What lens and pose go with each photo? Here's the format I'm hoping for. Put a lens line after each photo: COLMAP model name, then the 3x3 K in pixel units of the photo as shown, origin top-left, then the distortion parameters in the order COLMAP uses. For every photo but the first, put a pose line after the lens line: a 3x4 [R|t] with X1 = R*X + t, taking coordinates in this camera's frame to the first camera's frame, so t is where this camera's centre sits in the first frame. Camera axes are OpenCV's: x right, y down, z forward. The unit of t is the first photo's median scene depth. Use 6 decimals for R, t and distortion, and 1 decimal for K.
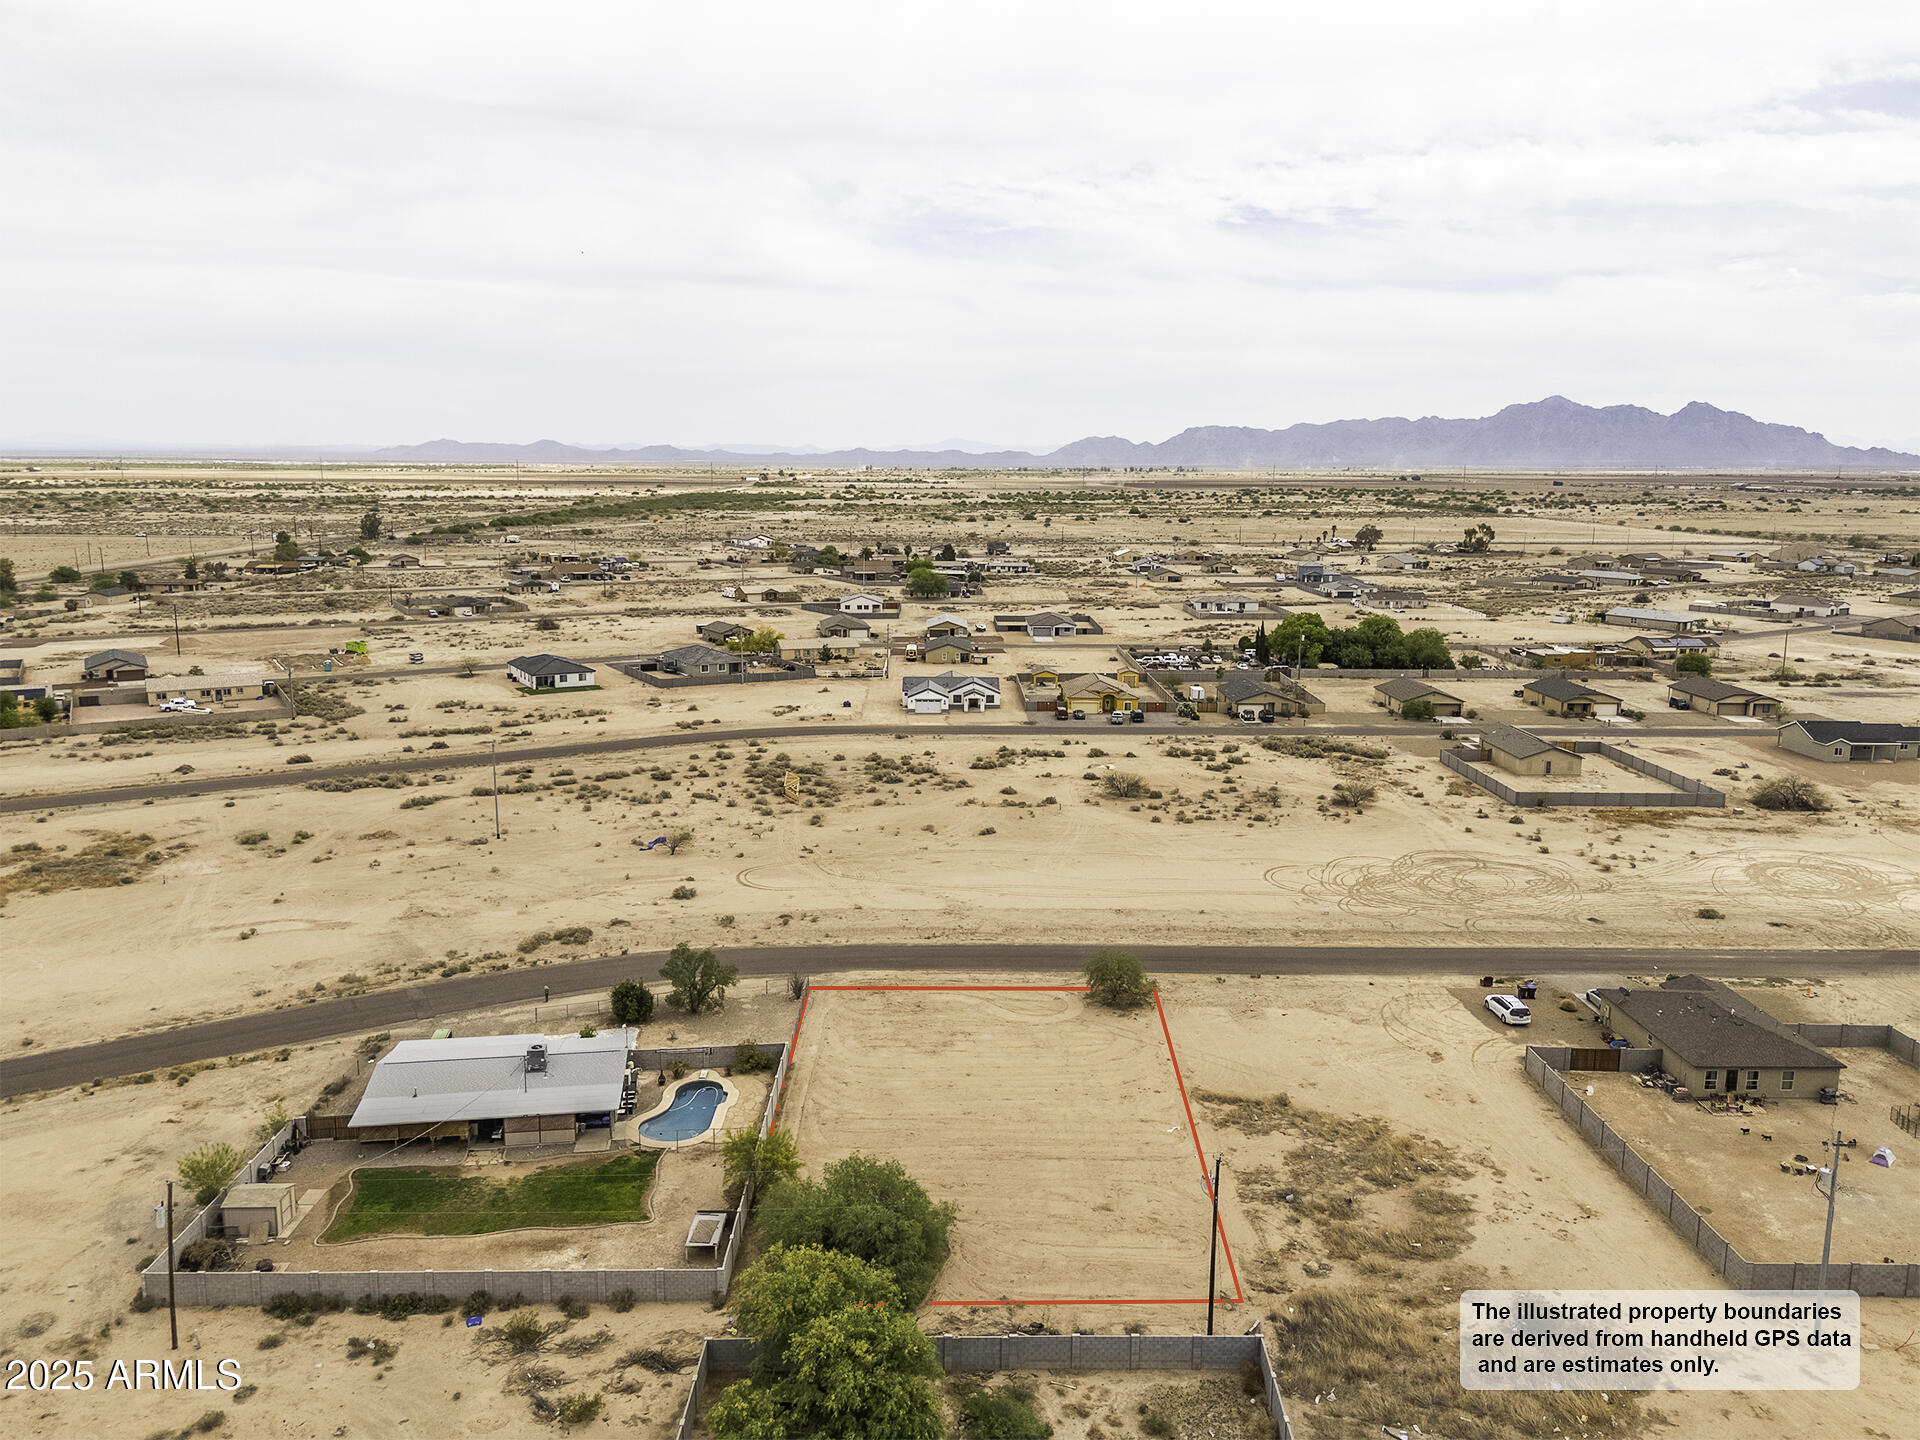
lens RADIAL K [[1415.5, 0, 957.4], [0, 1415.5, 724.7], [0, 0, 1]] dist [0.078567, -0.073104]
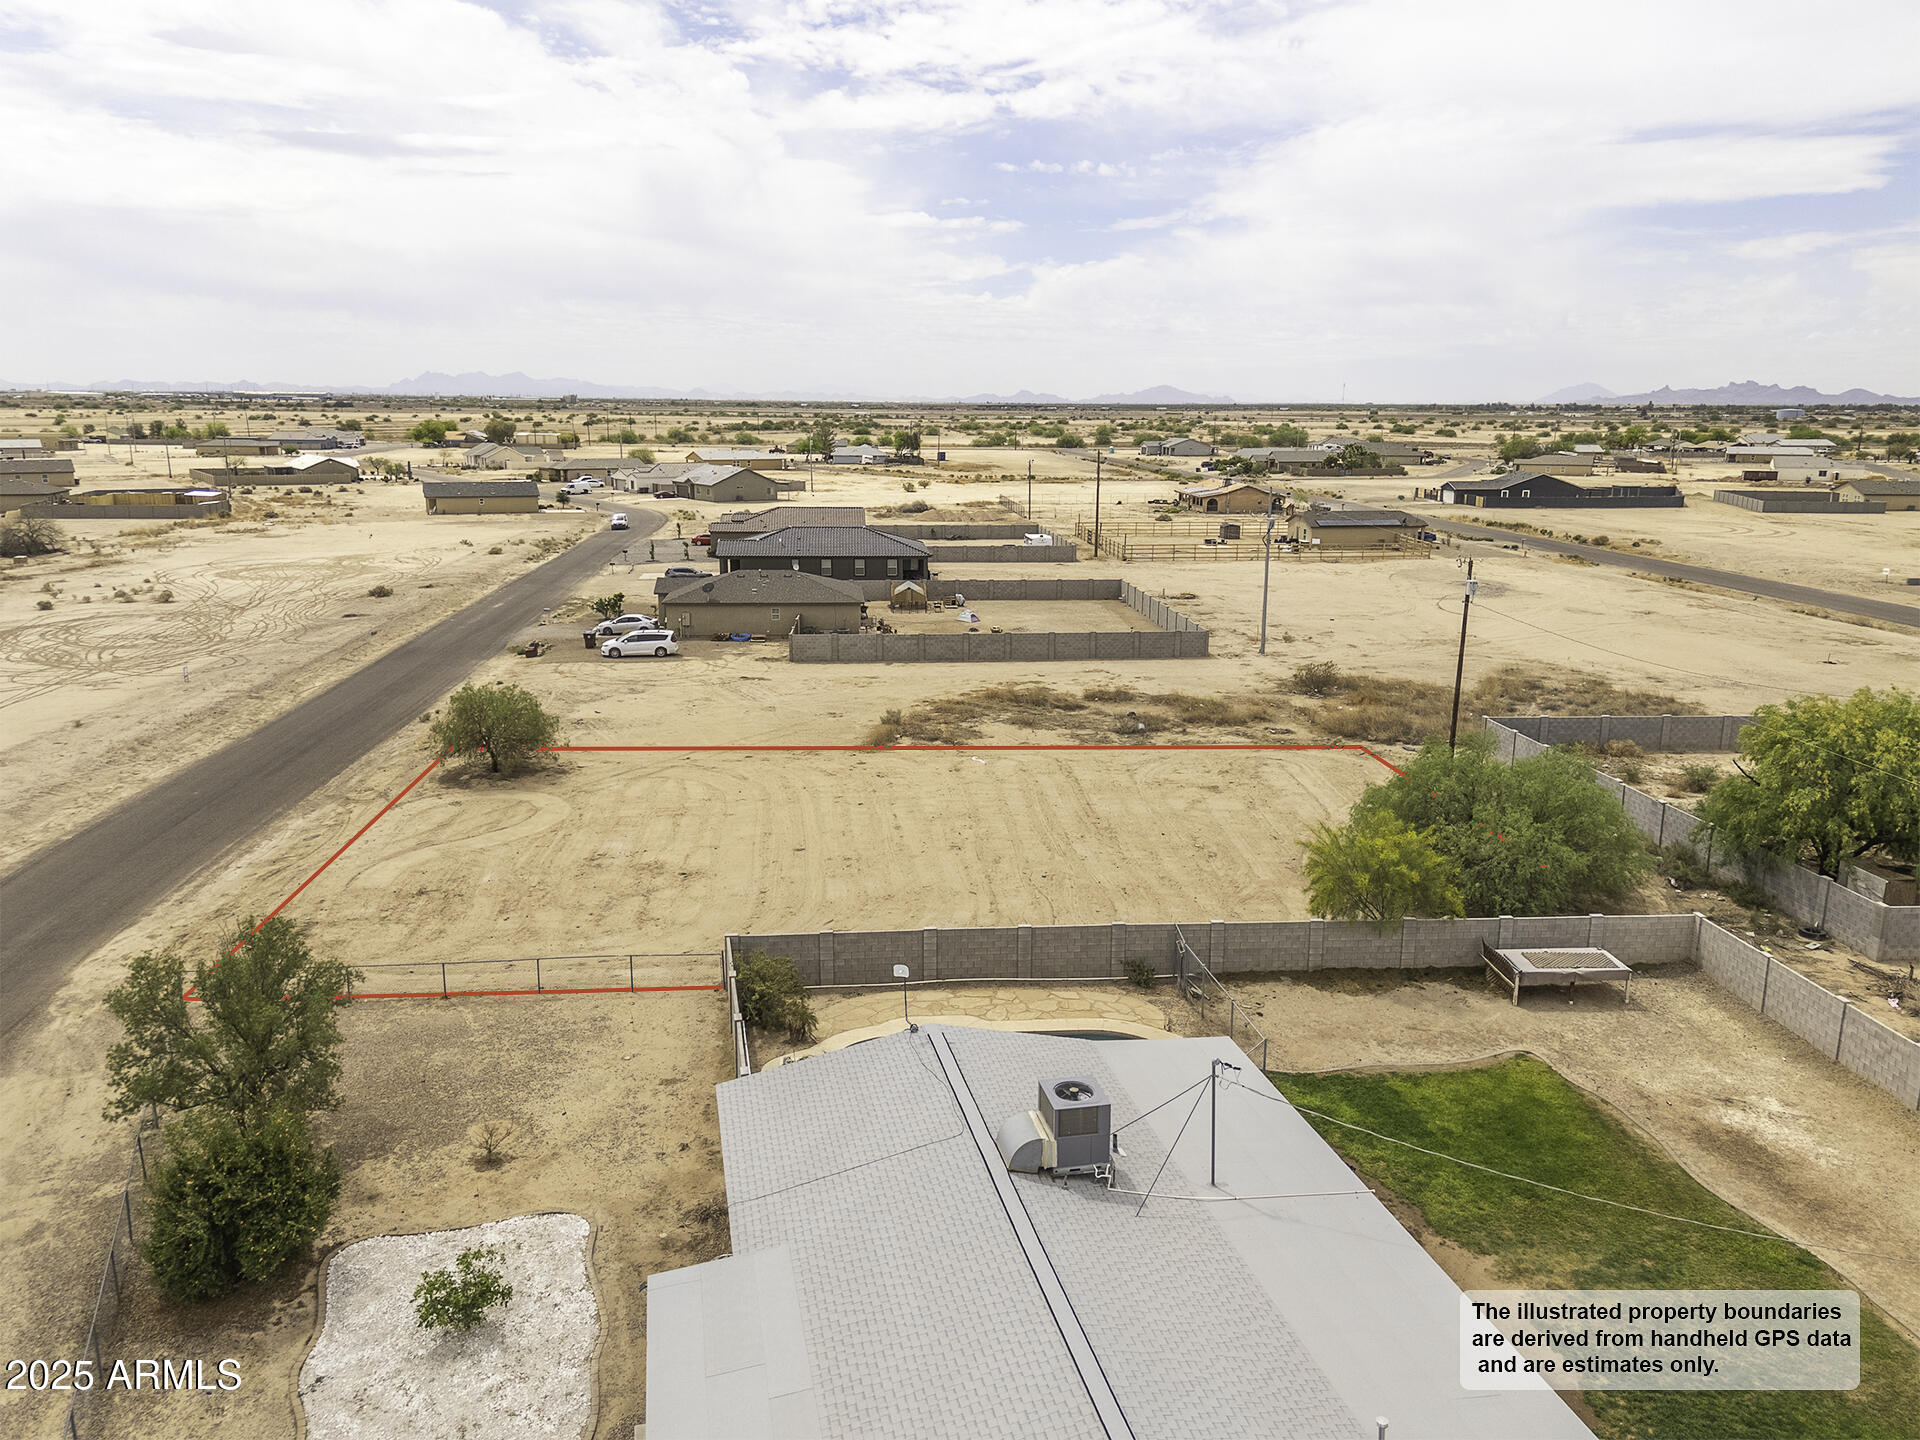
lens RADIAL K [[1415.5, 0, 961.0], [0, 1415.5, 713.3], [0, 0, 1]] dist [0.078567, -0.073104]
pose [[-0.077586, -0.221377, 0.972097, -0.458067], [0.175550, 0.956768, 0.231898, 0.076258], [-0.981408, 0.188644, -0.035369, 0.863032]]
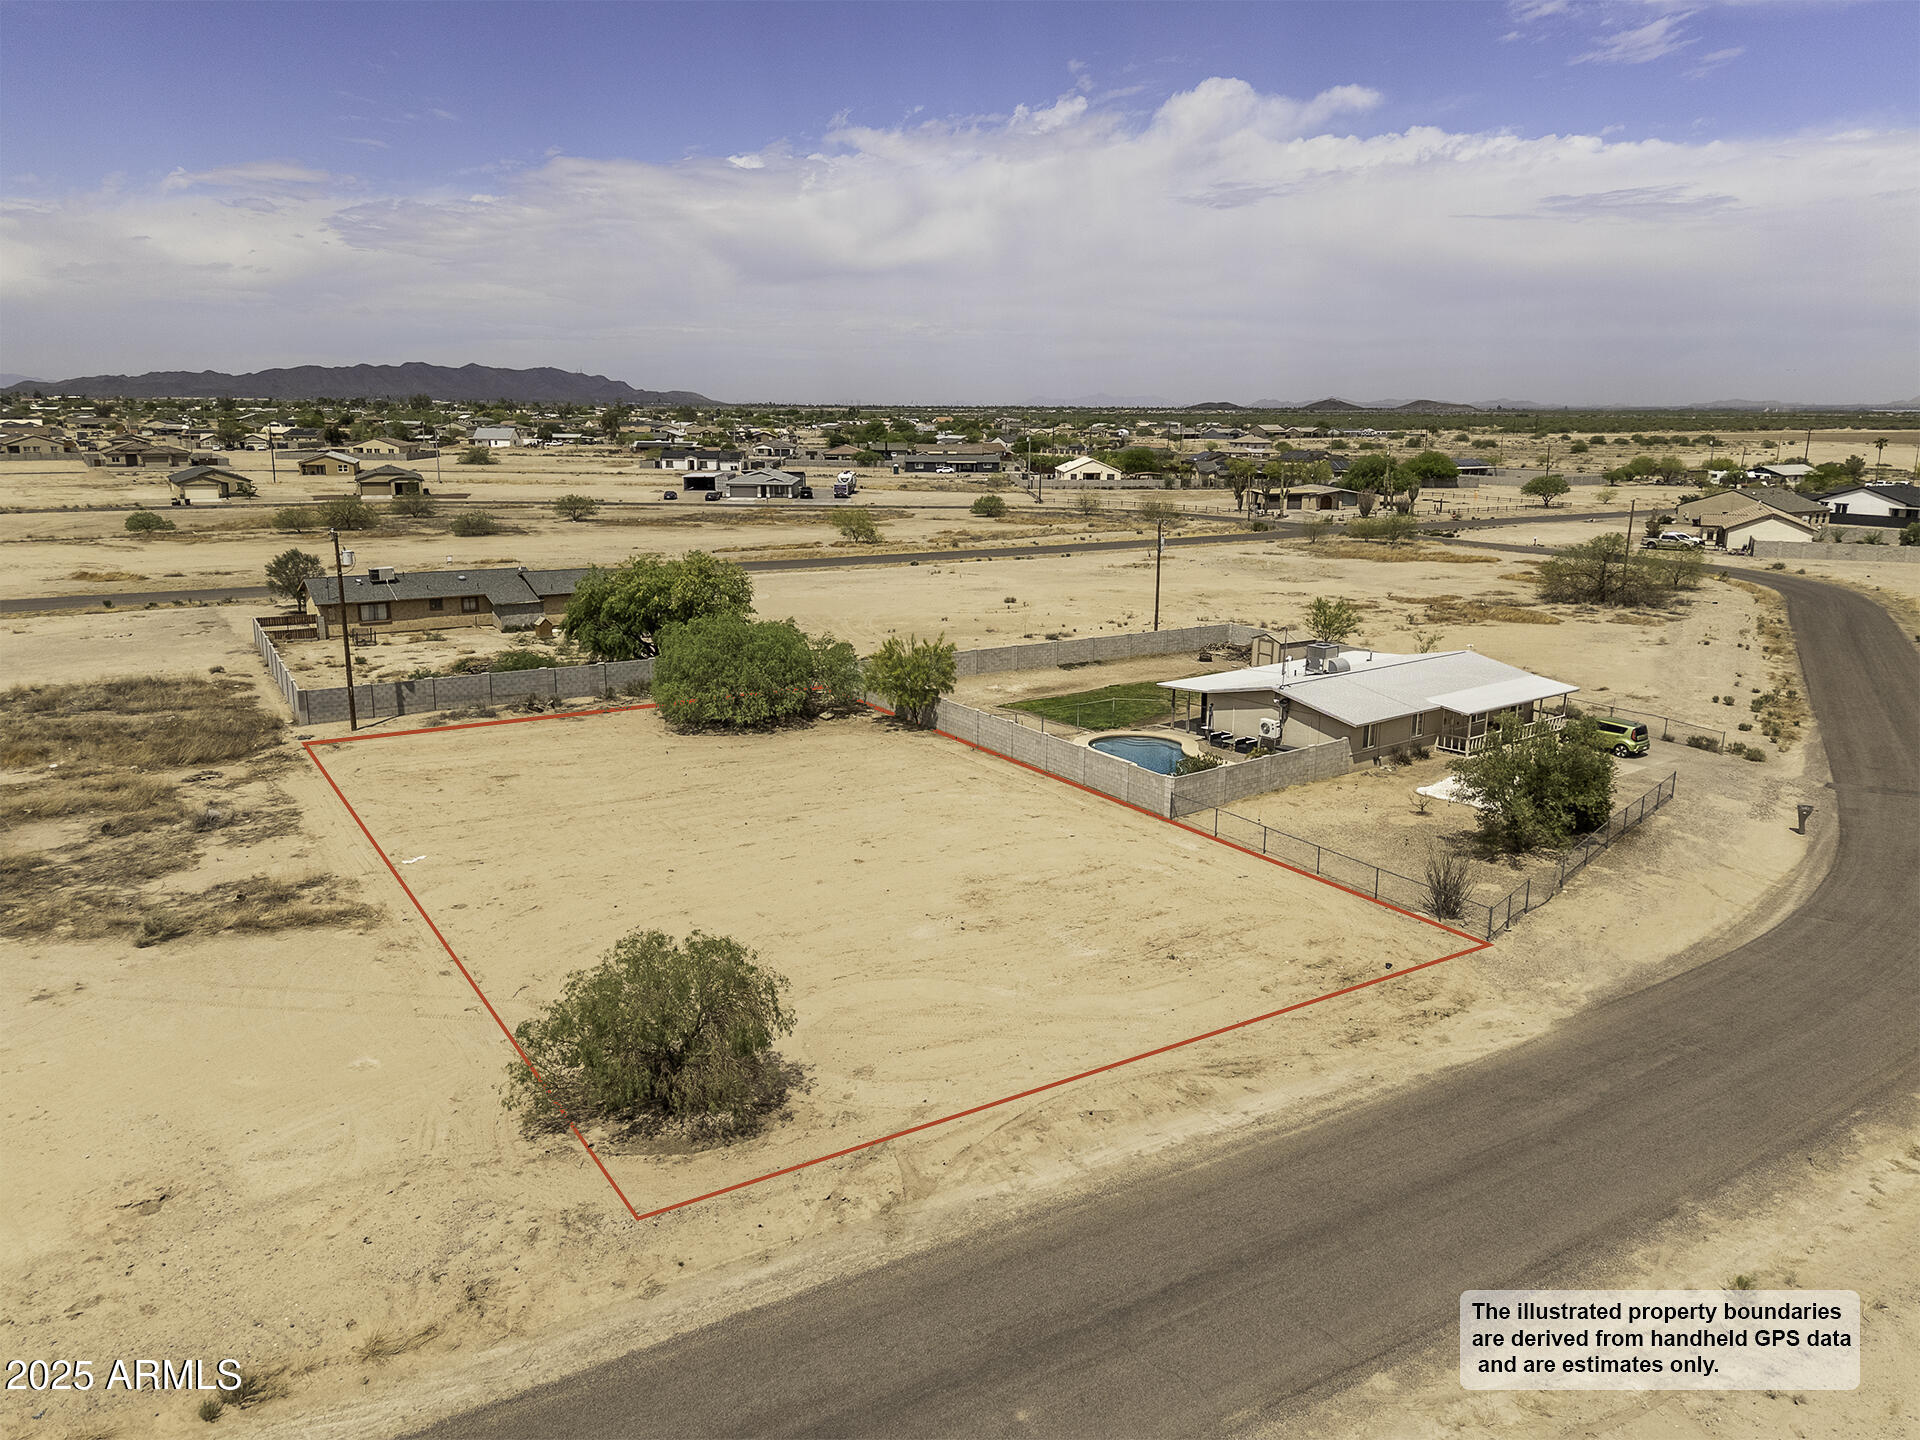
lens RADIAL K [[1415.5, 0, 967.9], [0, 1415.5, 699.2], [0, 0, 1]] dist [0.078567, -0.073104]
pose [[-0.851147, 0.093830, -0.516474, 0.207029], [-0.110183, 0.930042, 0.350546, 0.011998], [0.513234, 0.355273, -0.781263, 1.263993]]
